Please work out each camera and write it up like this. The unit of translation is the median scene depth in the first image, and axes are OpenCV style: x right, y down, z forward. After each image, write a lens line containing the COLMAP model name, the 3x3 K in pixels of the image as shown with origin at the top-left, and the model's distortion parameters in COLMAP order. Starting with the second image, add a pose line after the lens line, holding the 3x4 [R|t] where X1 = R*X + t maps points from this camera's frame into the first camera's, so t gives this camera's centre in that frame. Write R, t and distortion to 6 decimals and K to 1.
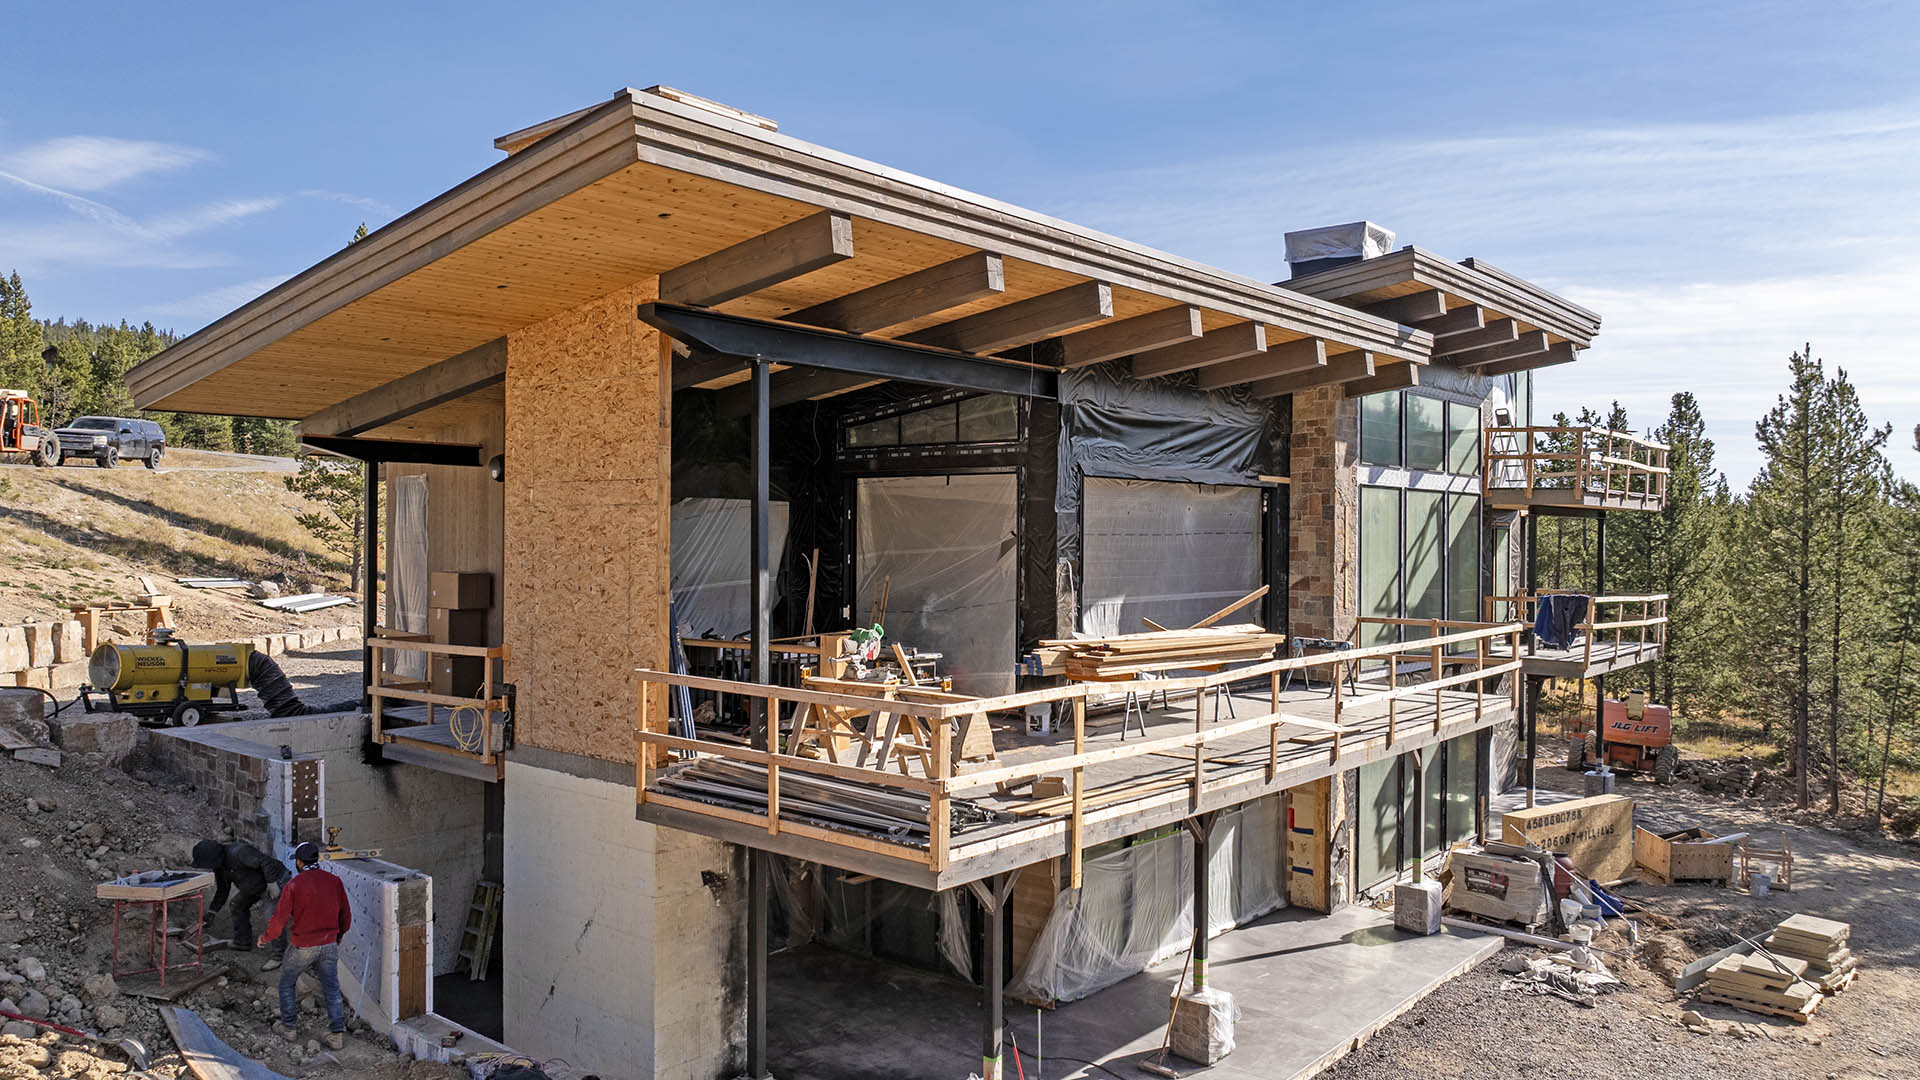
lens RADIAL K [[1348.7, 0, 980.9], [0, 1348.7, 543.7], [0, 0, 1]] dist [-0.027515, 0.013447]
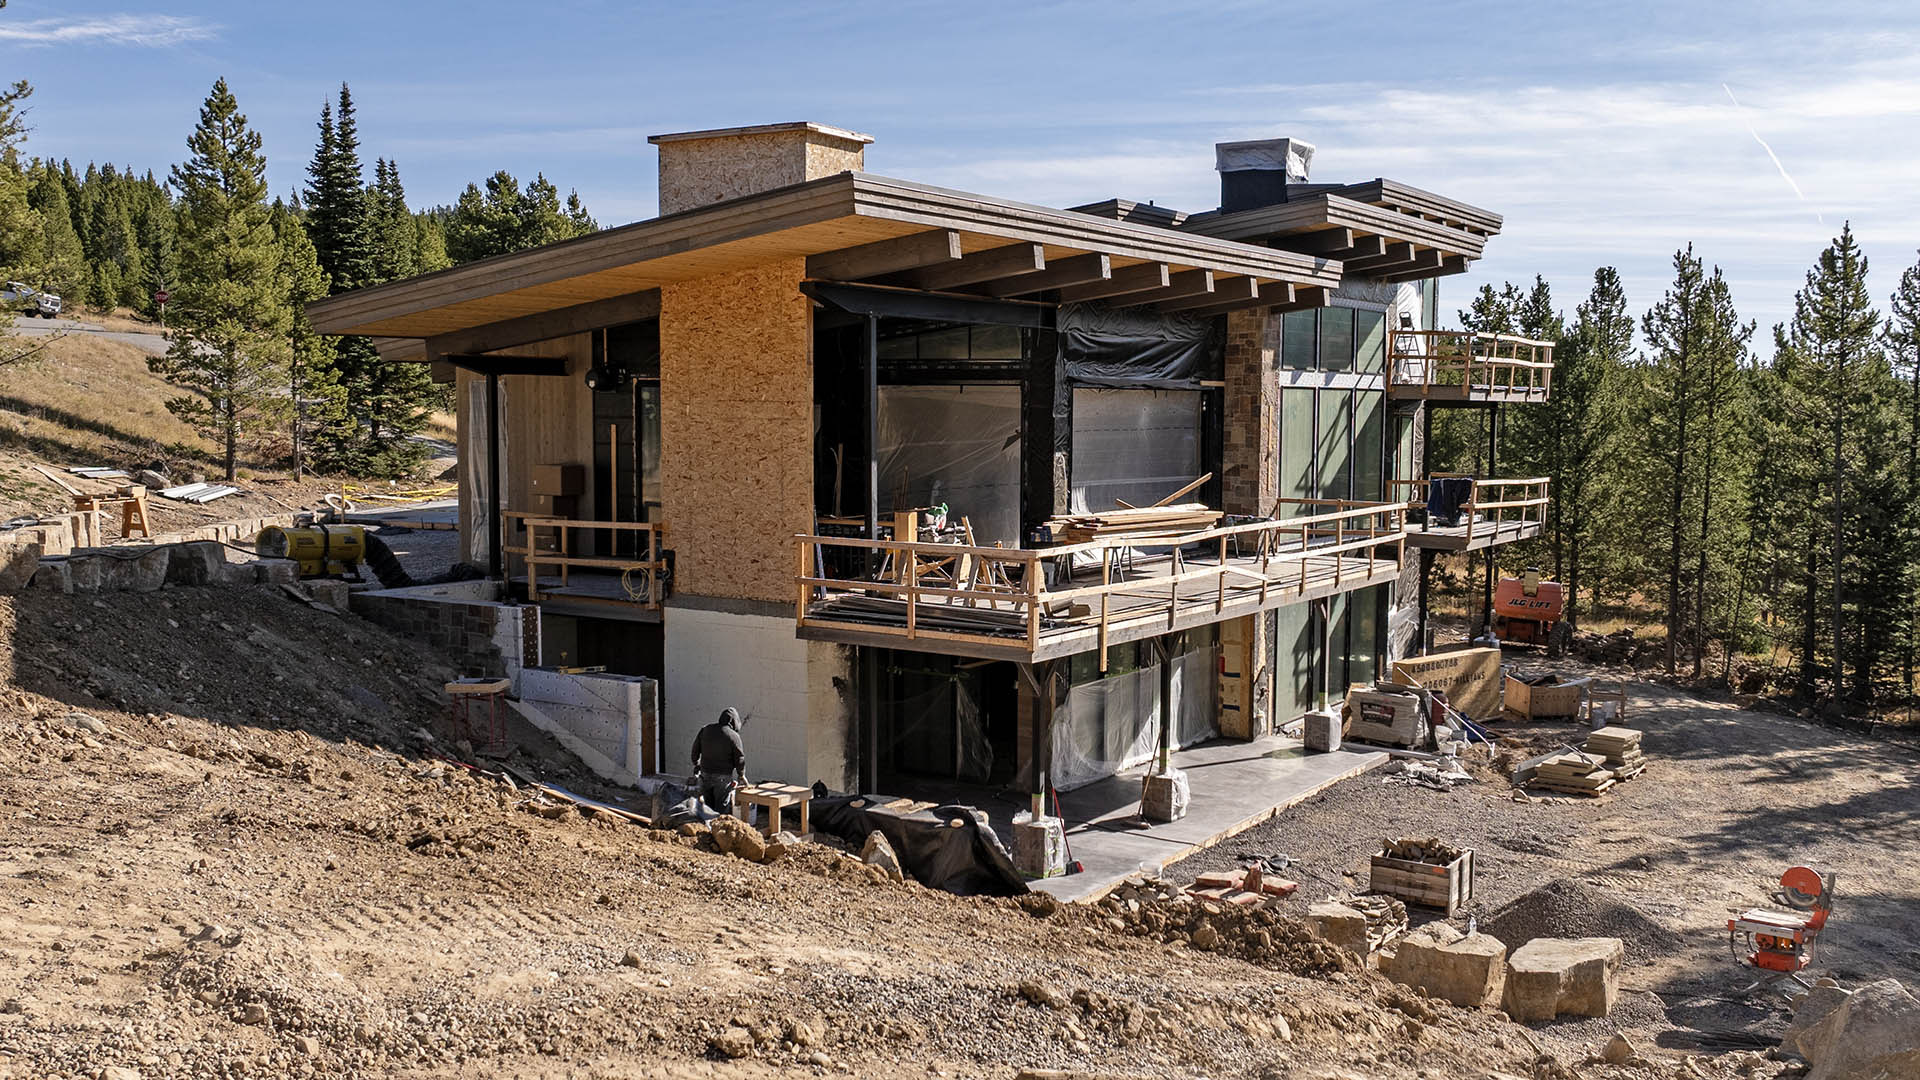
lens RADIAL K [[1765.5, 0, 1050.1], [0, 1765.5, 587.4], [0, 0, 1]] dist [-0.038173, 0.000000]
pose [[0.989000, -0.013470, 0.147301, -0.180117], [-0.001321, 0.995001, 0.099859, -0.027014], [-0.147910, -0.098955, 0.984038, -0.614230]]
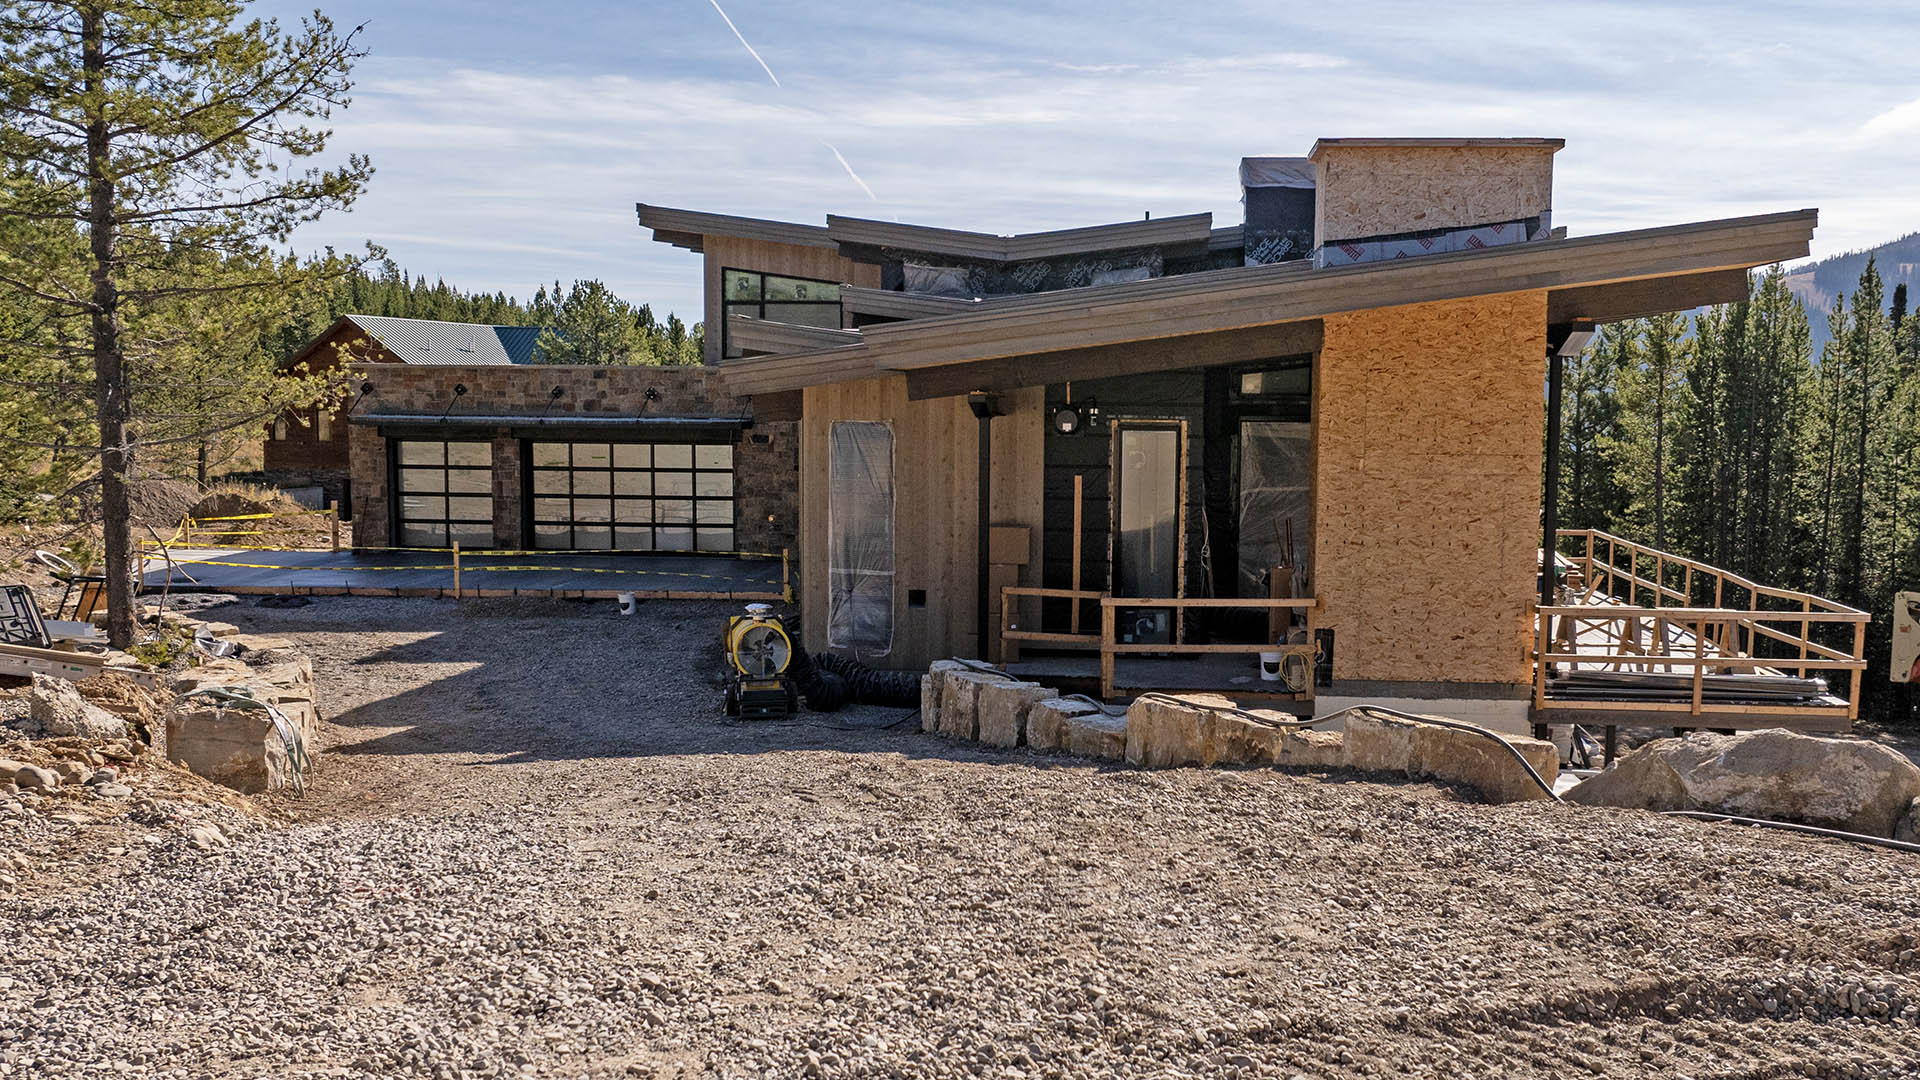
lens RADIAL K [[1765.5, 0, 997.8], [0, 1765.5, 599.0], [0, 0, 1]] dist [-0.038173, 0.000000]
pose [[0.823474, -0.064122, 0.563719, -1.094866], [0.000465, 0.993669, 0.112348, -0.068619], [-0.567353, -0.092253, 0.818291, -0.048764]]
